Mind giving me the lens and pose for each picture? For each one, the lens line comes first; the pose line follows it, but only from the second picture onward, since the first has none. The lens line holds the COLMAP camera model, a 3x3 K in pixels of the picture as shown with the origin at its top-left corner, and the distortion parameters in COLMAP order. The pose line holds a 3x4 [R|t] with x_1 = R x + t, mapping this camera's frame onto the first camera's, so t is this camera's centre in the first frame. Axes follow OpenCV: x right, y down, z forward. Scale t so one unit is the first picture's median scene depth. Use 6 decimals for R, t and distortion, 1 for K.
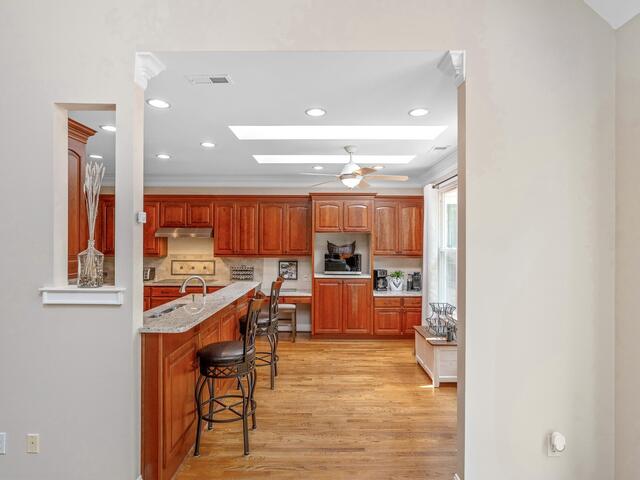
lens RADIAL K [[359.7, 0, 321.0], [0, 359.7, 243.4], [0, 0, 1]] dist [-0.006062, 0.000830]
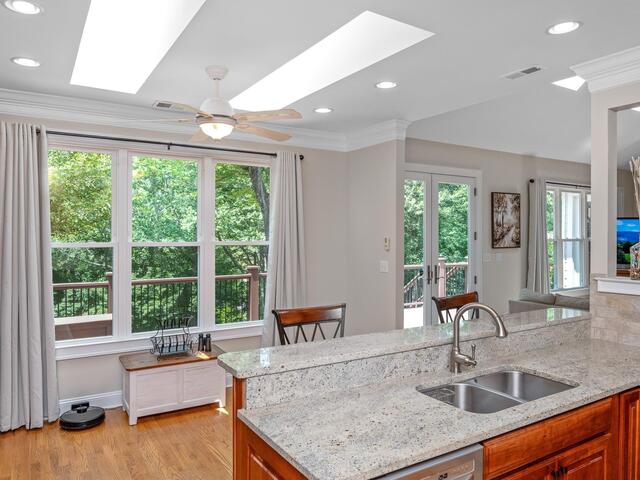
lens RADIAL K [[478.5, 0, 320.5], [0, 478.5, 240.2], [0, 0, 1]] dist [-0.009503, -0.001813]
pose [[-0.536095, -0.016684, 0.843993, -0.477925], [0.001304, 0.999787, 0.020591, -0.006881], [-0.844157, 0.012139, -0.535959, 0.909216]]
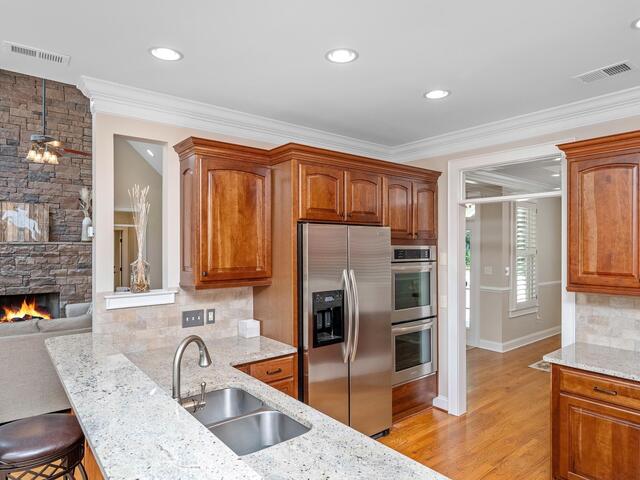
lens RADIAL K [[404.8, 0, 325.8], [0, 404.8, 246.4], [0, 0, 1]] dist [-0.008901, 0.002803]
pose [[-0.772199, -0.007981, -0.635331, -0.099590], [-0.009159, 0.999957, -0.001429, -0.011664], [0.635315, 0.004716, -0.772239, 0.875743]]
